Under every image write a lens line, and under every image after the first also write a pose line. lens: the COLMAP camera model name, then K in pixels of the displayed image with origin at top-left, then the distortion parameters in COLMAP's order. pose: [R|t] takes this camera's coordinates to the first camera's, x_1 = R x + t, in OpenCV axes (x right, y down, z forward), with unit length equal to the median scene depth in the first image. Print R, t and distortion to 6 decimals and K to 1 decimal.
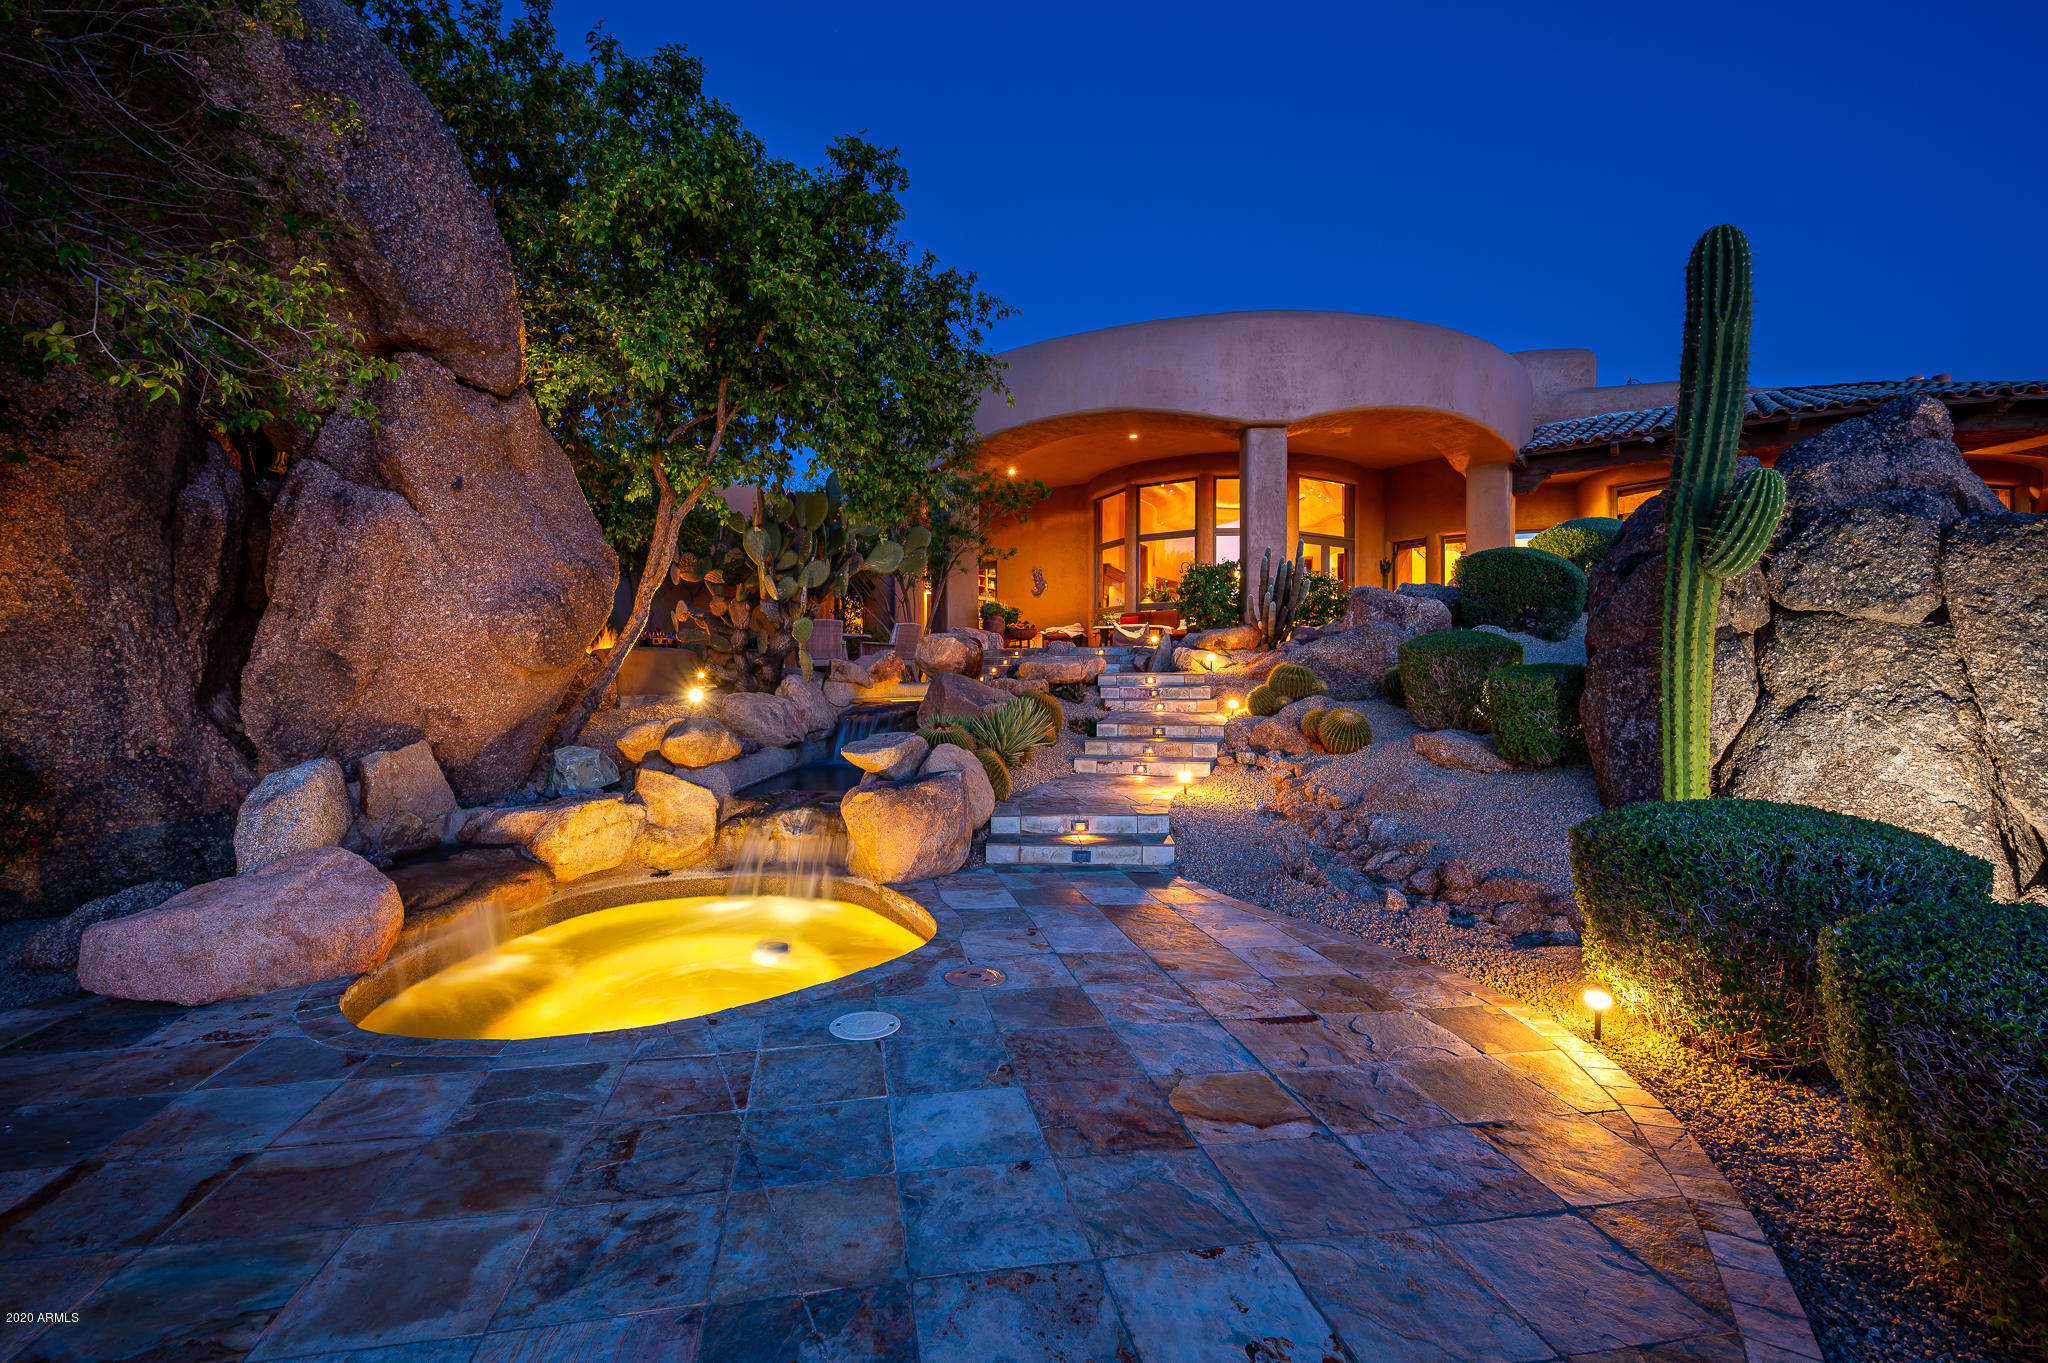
lens RADIAL K [[934.6, 0, 1026.0], [0, 934.6, 677.6], [0, 0, 1]] dist [-0.000842, -0.000227]
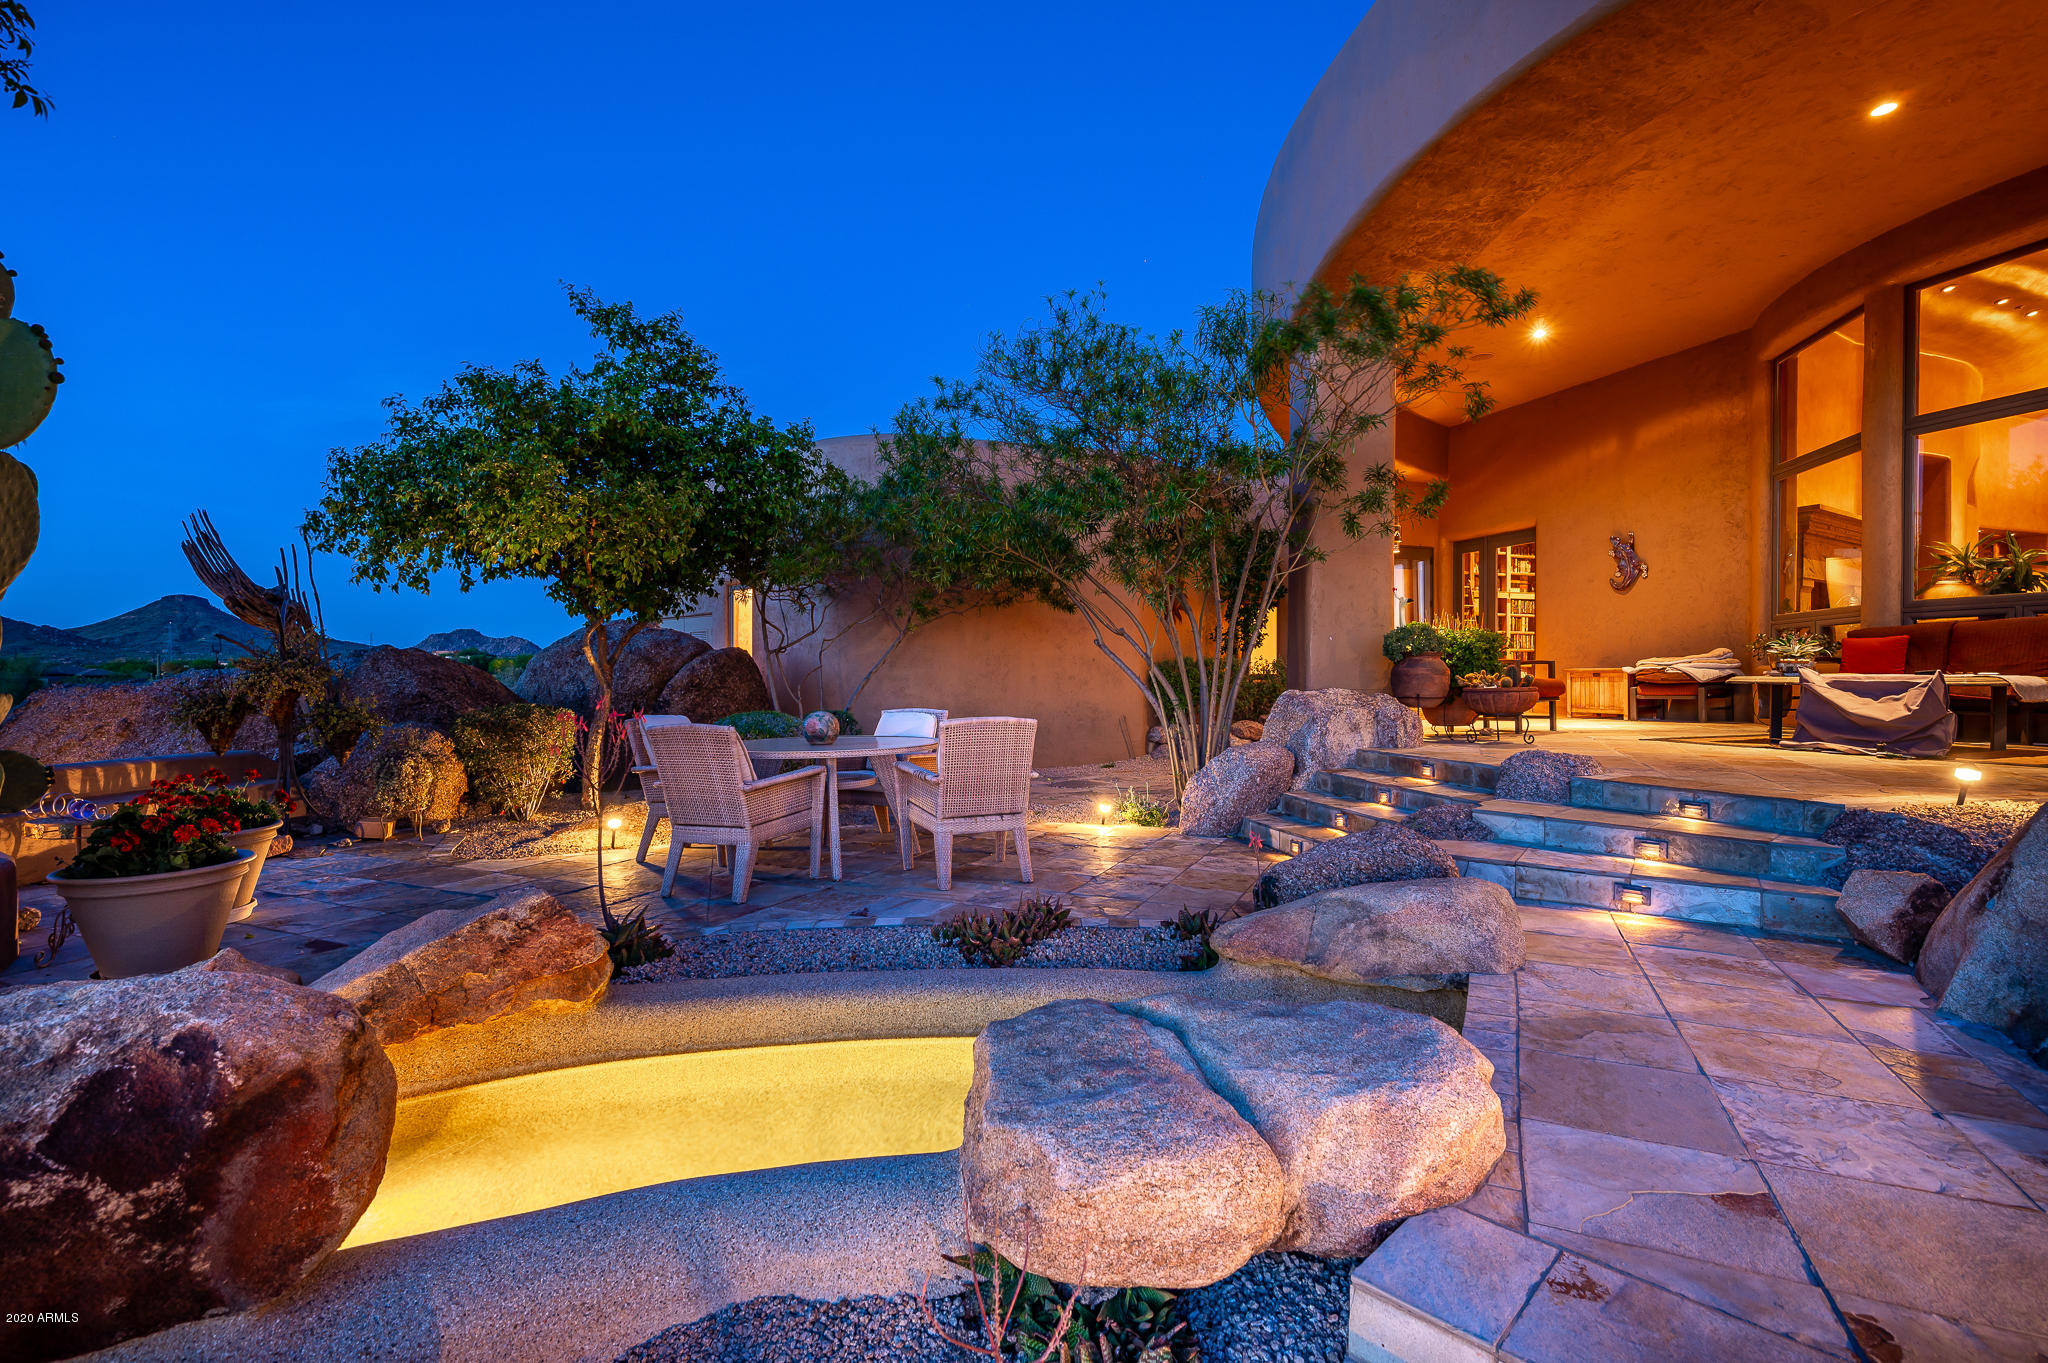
lens RADIAL K [[934.6, 0, 1024.6], [0, 934.6, 685.3], [0, 0, 1]] dist [-0.000842, -0.000227]
pose [[0.790418, -0.012471, -0.612441, 0.063924], [0.009264, 0.999922, -0.008405, -0.042201], [0.612498, 0.000969, 0.790471, 0.462228]]
